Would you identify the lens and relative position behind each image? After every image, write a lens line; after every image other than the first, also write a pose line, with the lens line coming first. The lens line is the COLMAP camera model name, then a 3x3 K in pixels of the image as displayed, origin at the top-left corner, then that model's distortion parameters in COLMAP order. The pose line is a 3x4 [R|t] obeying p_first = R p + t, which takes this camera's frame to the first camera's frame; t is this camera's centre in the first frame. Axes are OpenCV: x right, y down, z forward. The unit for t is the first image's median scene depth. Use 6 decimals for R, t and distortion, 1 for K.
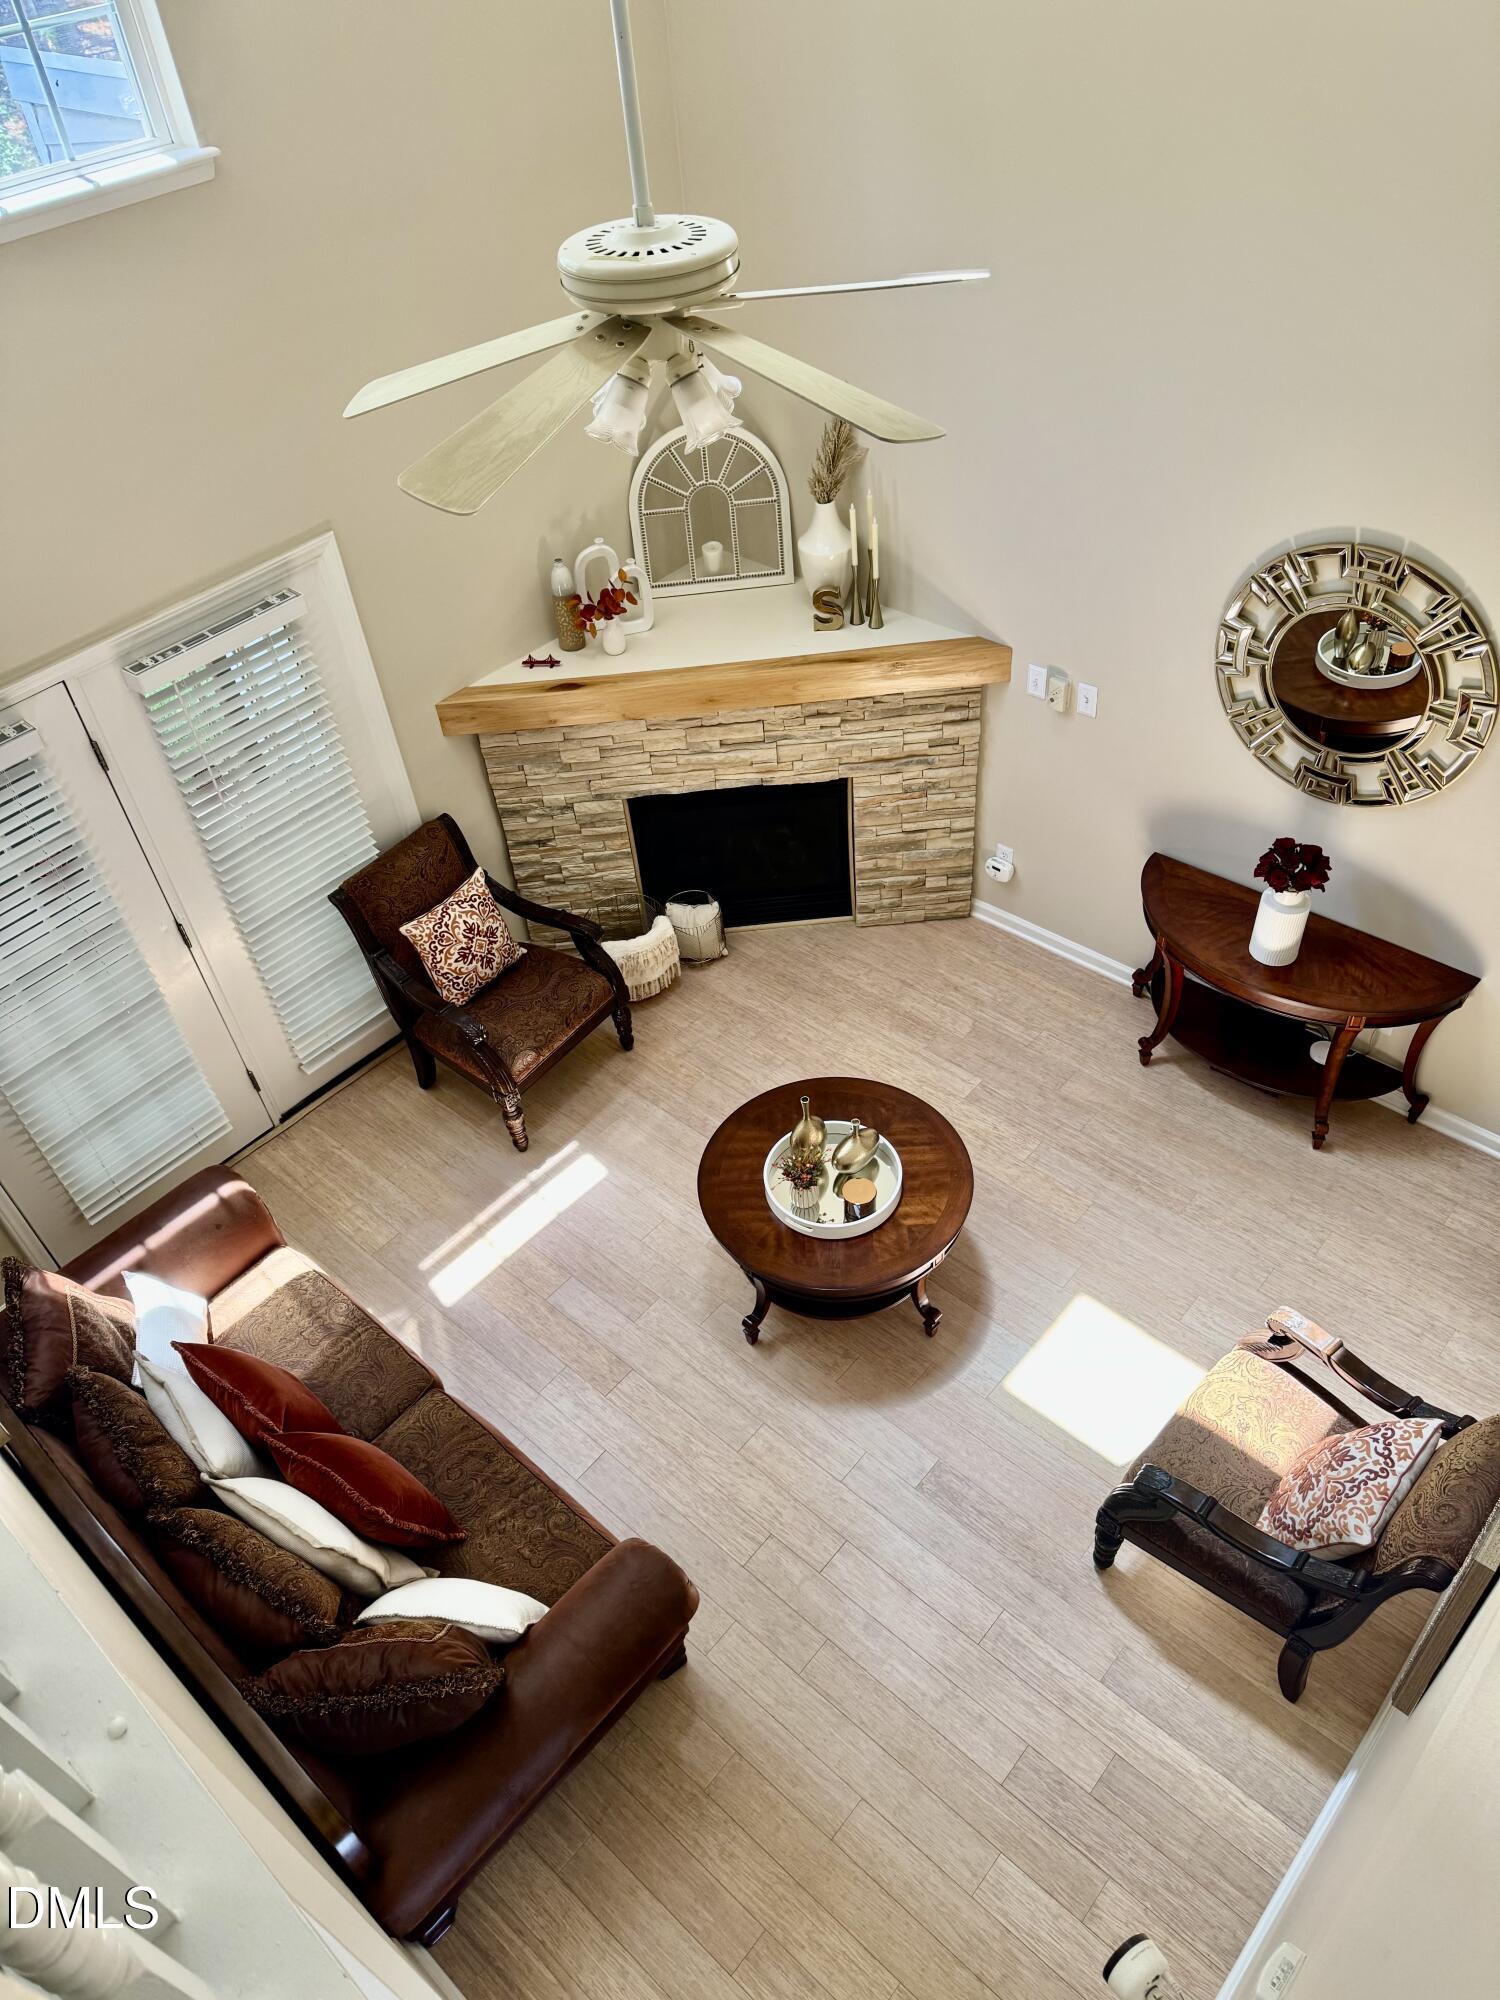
lens RADIAL K [[1410.7, 0, 750.0], [0, 1410.7, 1000.0], [0, 0, 1]] dist [0.009232, -0.001017]
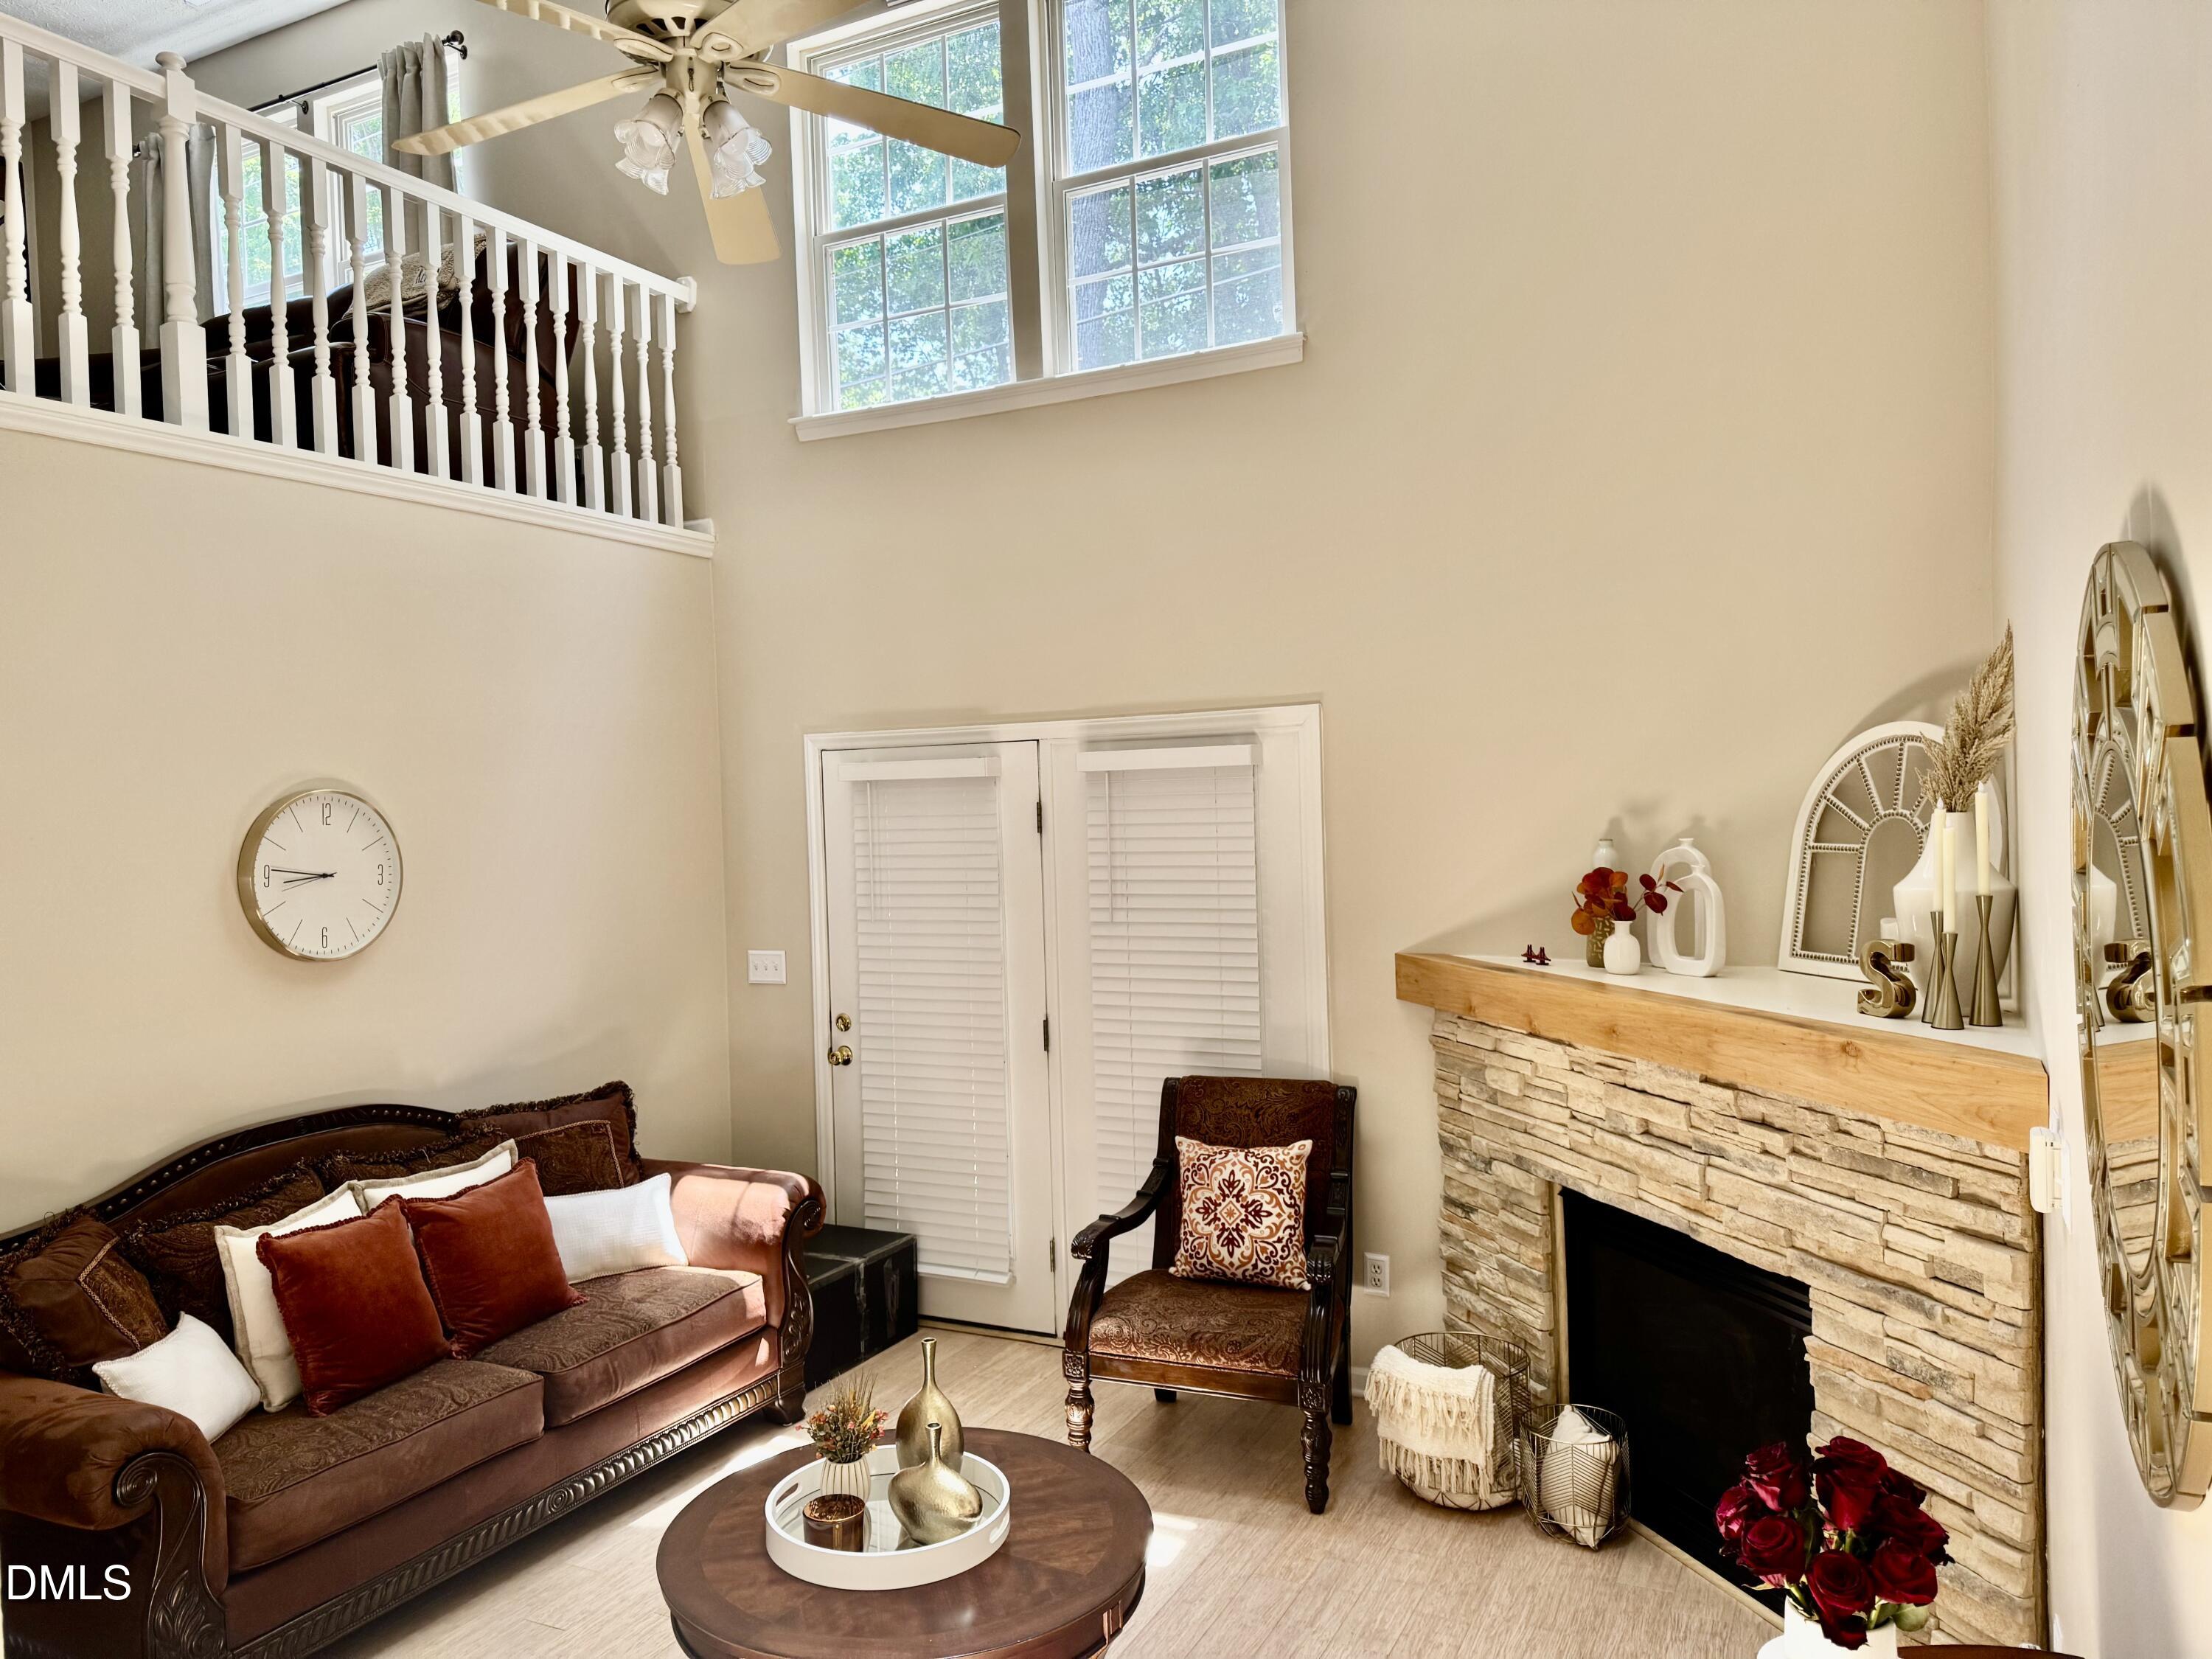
lens RADIAL K [[1560.3, 0, 1177.5], [0, 1560.3, 824.3], [0, 0, 1]] dist [0.009232, -0.001017]
pose [[0.290661, 0.076881, -0.953732, 0.549251], [-0.659689, 0.738088, -0.141551, -0.052567], [0.693056, 0.670310, 0.265251, 0.601795]]
